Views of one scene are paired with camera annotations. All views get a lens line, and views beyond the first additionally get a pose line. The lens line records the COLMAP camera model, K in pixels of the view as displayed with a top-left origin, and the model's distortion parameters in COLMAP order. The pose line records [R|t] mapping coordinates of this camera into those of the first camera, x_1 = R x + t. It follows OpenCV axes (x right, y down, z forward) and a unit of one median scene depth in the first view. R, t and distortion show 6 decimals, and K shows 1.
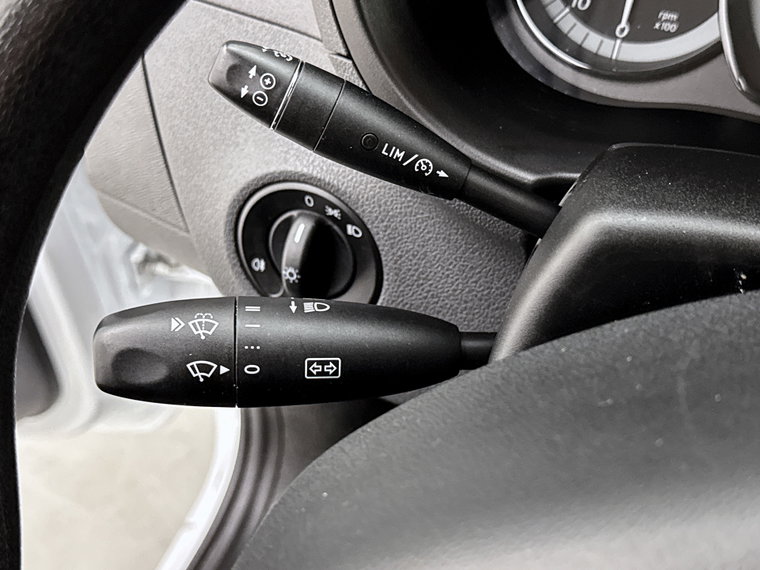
lens RADIAL K [[1093.1, 0, 376.2], [0, 1093.1, 281.4], [0, 0, 1]] dist [0.139605, 0.000000]
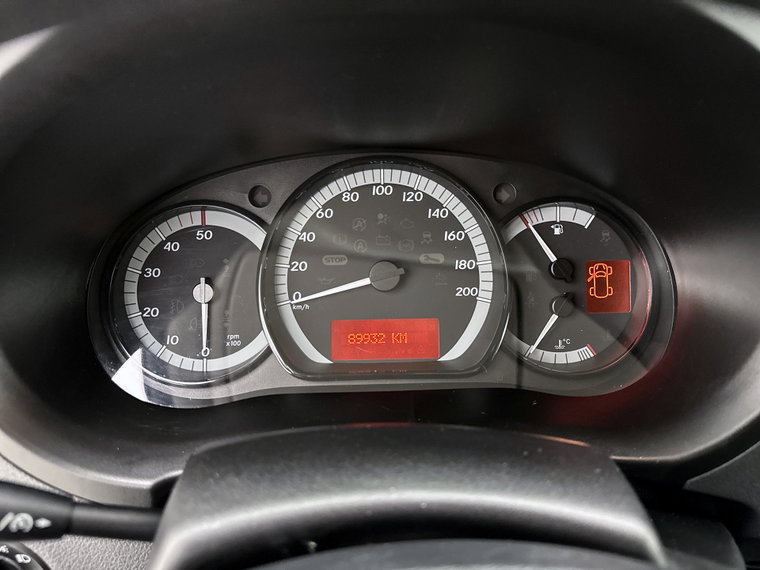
lens RADIAL K [[538.4, 0, 366.0], [0, 538.4, 284.4], [0, 0, 1]] dist [0.074884, -0.068412]
pose [[0.899992, -0.182192, 0.396005, 0.144187], [0.293452, 0.925006, -0.241351, -0.073572], [-0.322335, 0.333422, 0.885963, 0.266460]]
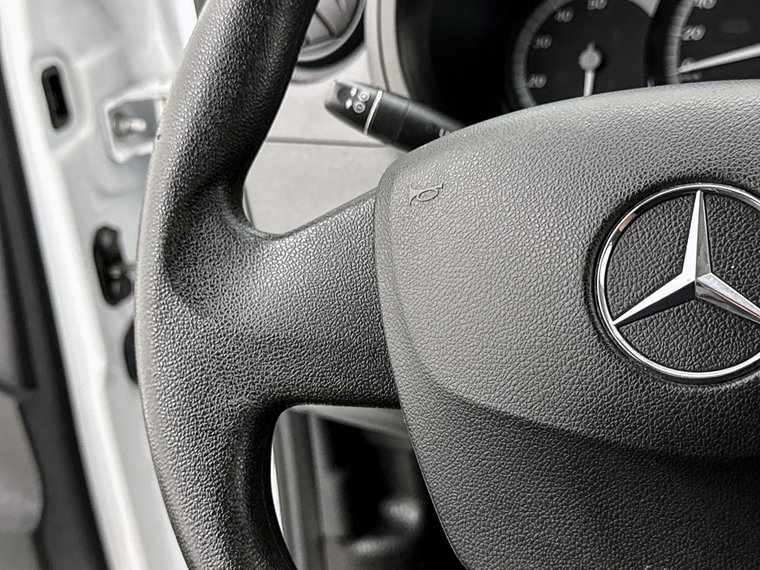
lens RADIAL K [[1093.1, 0, 381.9], [0, 1093.1, 290.7], [0, 0, 1]] dist [0.139605, 0.000000]
pose [[0.996540, -0.075592, 0.034545, -0.108812], [0.082965, 0.929489, -0.359397, 0.471607], [-0.004941, 0.361020, 0.932545, -0.262949]]
